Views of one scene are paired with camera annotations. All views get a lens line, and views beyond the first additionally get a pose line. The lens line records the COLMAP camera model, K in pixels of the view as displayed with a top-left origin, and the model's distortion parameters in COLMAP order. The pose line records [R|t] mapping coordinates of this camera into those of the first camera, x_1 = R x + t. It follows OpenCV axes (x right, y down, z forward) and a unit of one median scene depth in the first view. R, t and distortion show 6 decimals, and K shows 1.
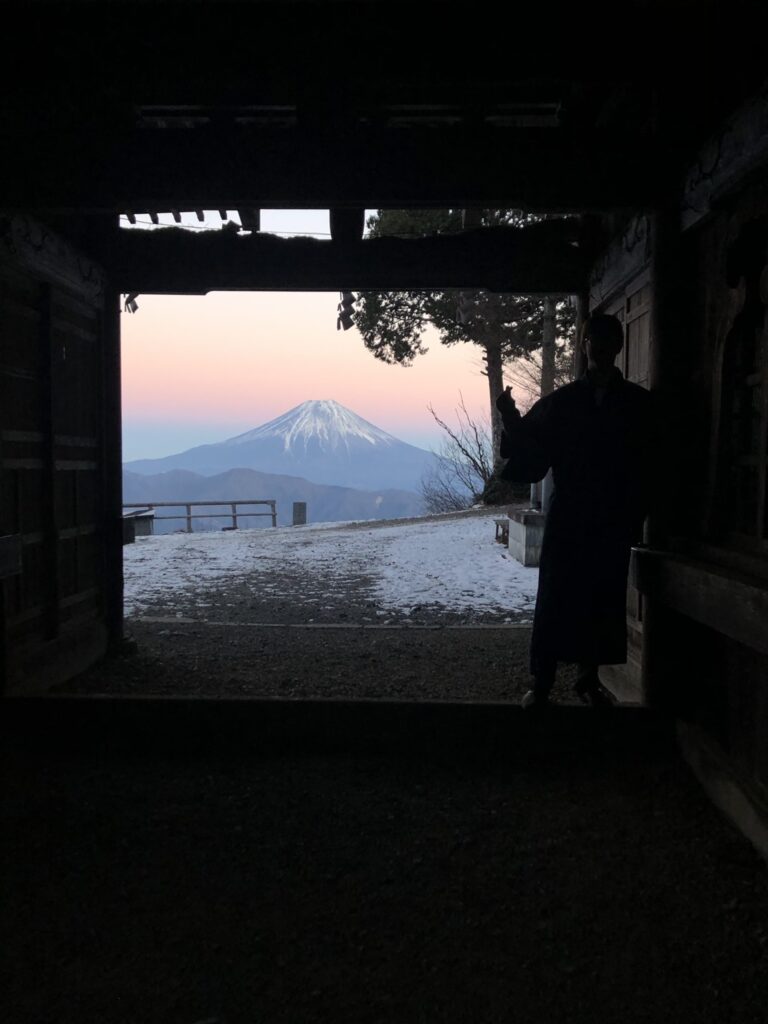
lens RADIAL K [[1084.2, 0, 360.7], [0, 1084.2, 553.1], [0, 0, 1]] dist [0.085346, 0.000000]
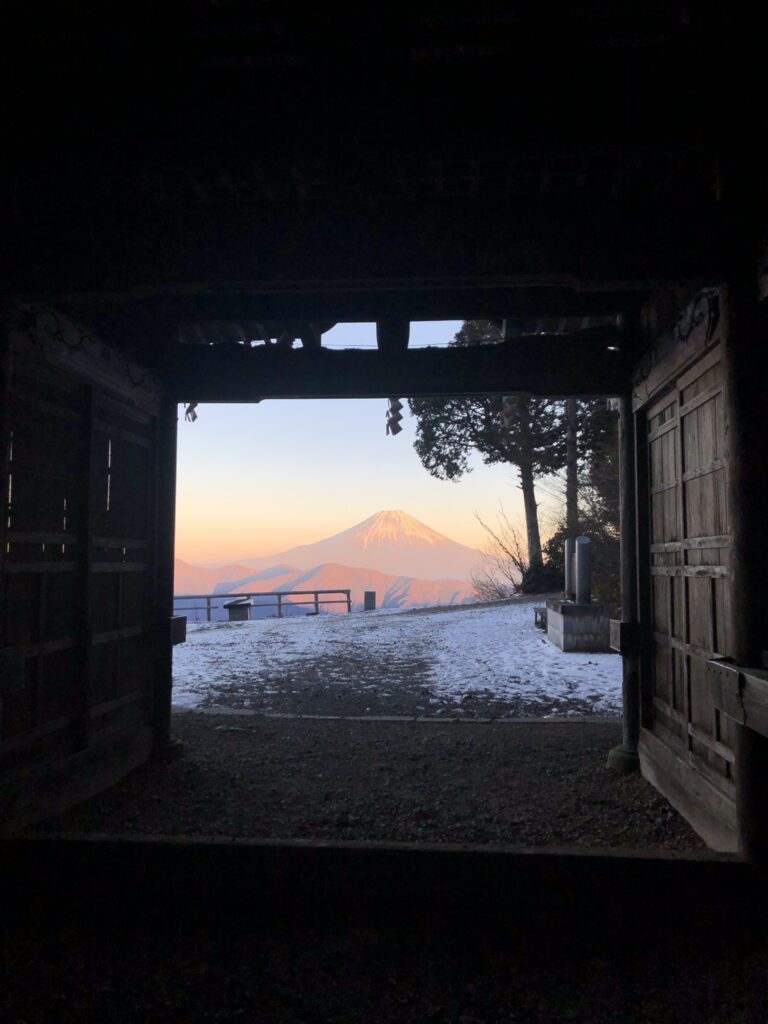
lens RADIAL K [[844.3, 0, 378.8], [0, 844.3, 488.1], [0, 0, 1]] dist [0.037393, -0.081016]
pose [[0.998663, -0.008738, -0.050952, 0.007031], [0.000165, 0.986145, -0.165886, -0.010796], [0.051696, 0.165655, 0.984828, 0.112540]]
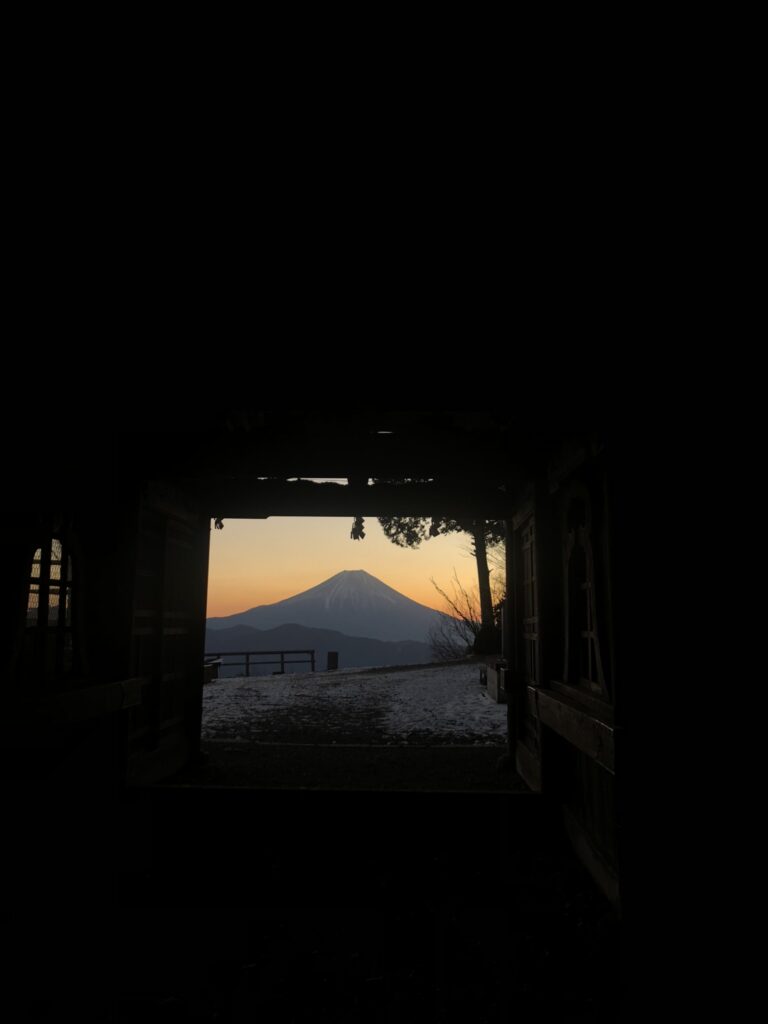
lens RADIAL K [[844.3, 0, 393.6], [0, 844.3, 485.9], [0, 0, 1]] dist [0.037393, -0.081016]
pose [[0.999940, 0.004313, 0.010105, 0.013212], [-0.001788, 0.971359, -0.237610, 0.001184], [-0.010840, 0.237578, 0.971308, -0.089842]]
